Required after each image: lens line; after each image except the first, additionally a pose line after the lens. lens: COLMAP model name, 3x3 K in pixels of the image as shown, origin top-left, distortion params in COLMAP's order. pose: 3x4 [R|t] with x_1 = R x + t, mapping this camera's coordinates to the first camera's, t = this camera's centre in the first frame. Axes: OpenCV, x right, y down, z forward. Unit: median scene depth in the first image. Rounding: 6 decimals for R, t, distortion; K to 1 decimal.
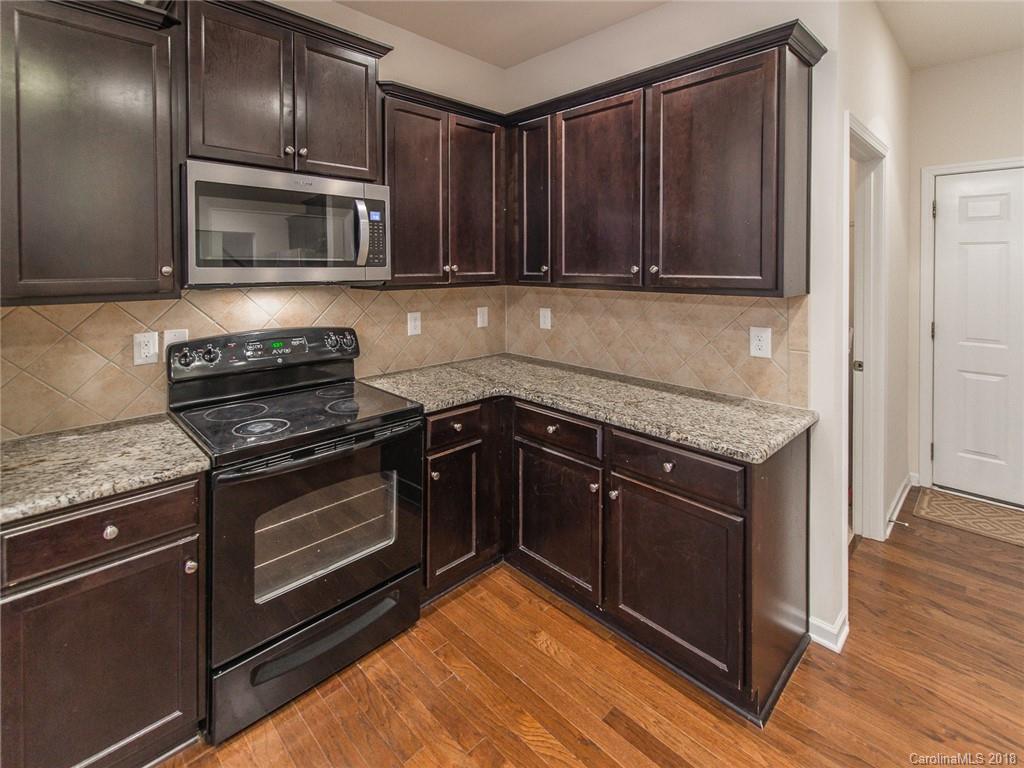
lens RADIAL K [[479.9, 0, 510.4], [0, 479.9, 274.6], [0, 0, 1]] dist [0.011867, -0.001288]
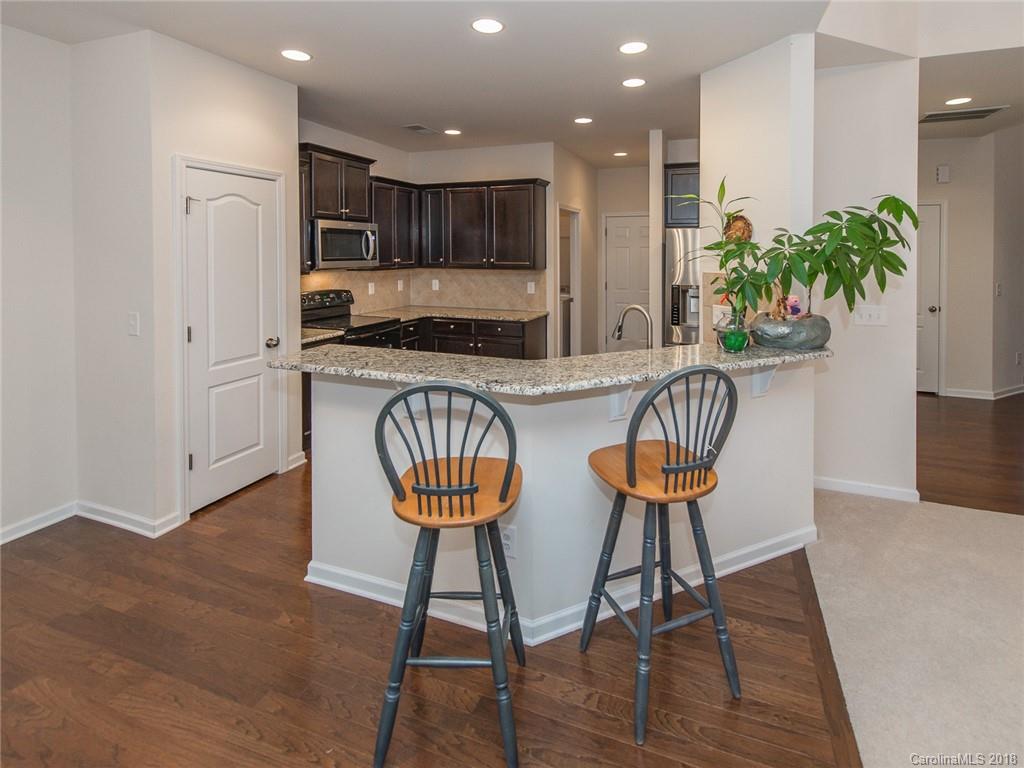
lens RADIAL K [[415.5, 0, 562.0], [0, 415.5, 284.4], [0, 0, 1]] dist [-0.000618, -0.000025]
pose [[0.877662, -0.034394, 0.478045, -0.409206], [0.006484, 0.998183, 0.059912, -0.012508], [-0.479237, -0.049483, 0.876289, -1.054309]]
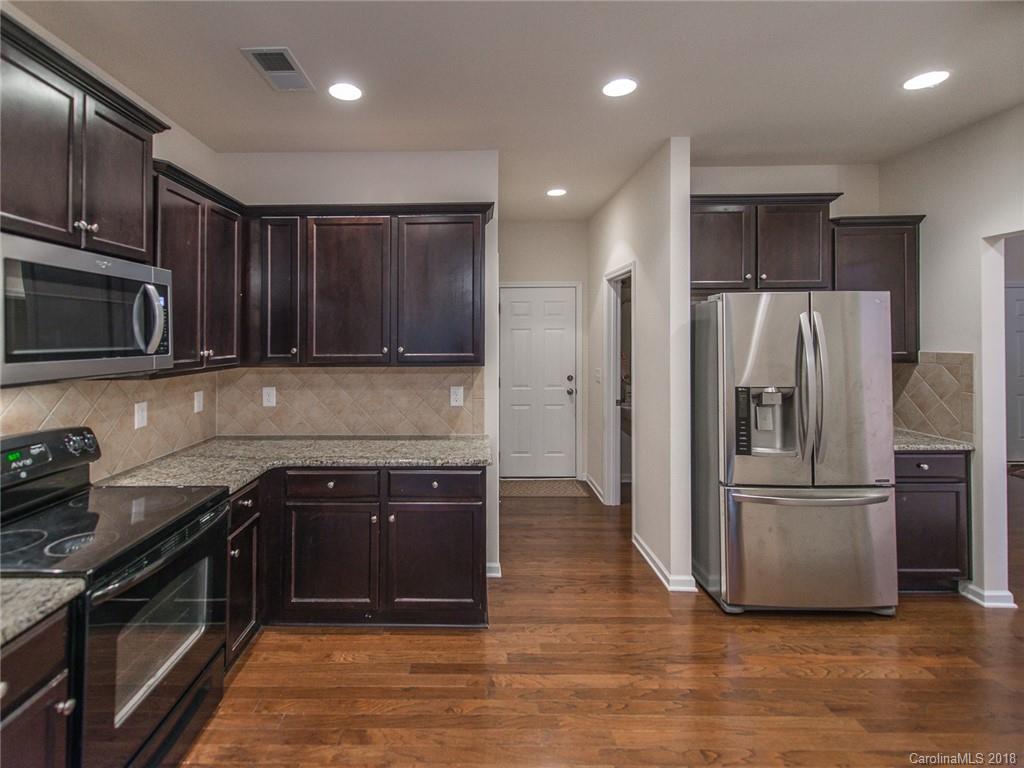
lens RADIAL K [[451.4, 0, 473.7], [0, 451.4, 344.6], [0, 0, 1]] dist [0.009800, -0.000434]
pose [[0.722003, -0.015498, 0.691717, -0.422389], [0.022557, 0.999745, -0.001145, -0.019401], [-0.691522, 0.016430, 0.722168, -0.068562]]
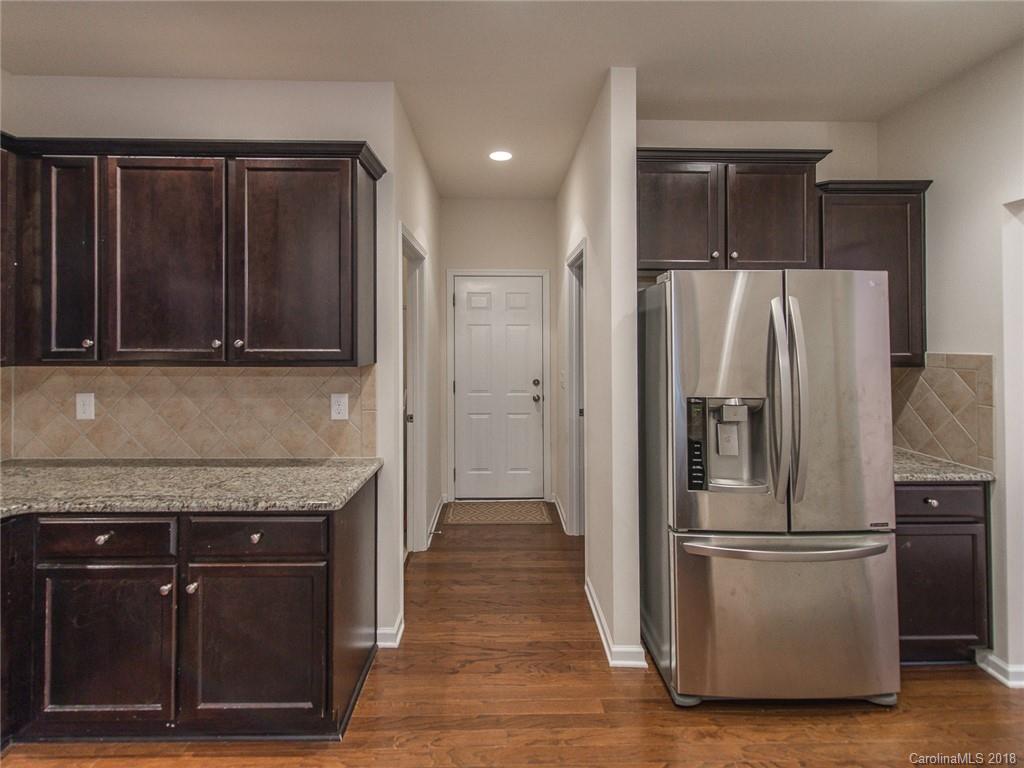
lens RADIAL K [[473.9, 0, 498.2], [0, 473.9, 337.6], [0, 0, 1]] dist [0.008353, -0.000731]
pose [[0.692287, 0.003661, 0.721613, -0.034857], [0.013049, 0.999760, -0.017591, 0.000774], [-0.721504, 0.021594, 0.692073, -0.057848]]
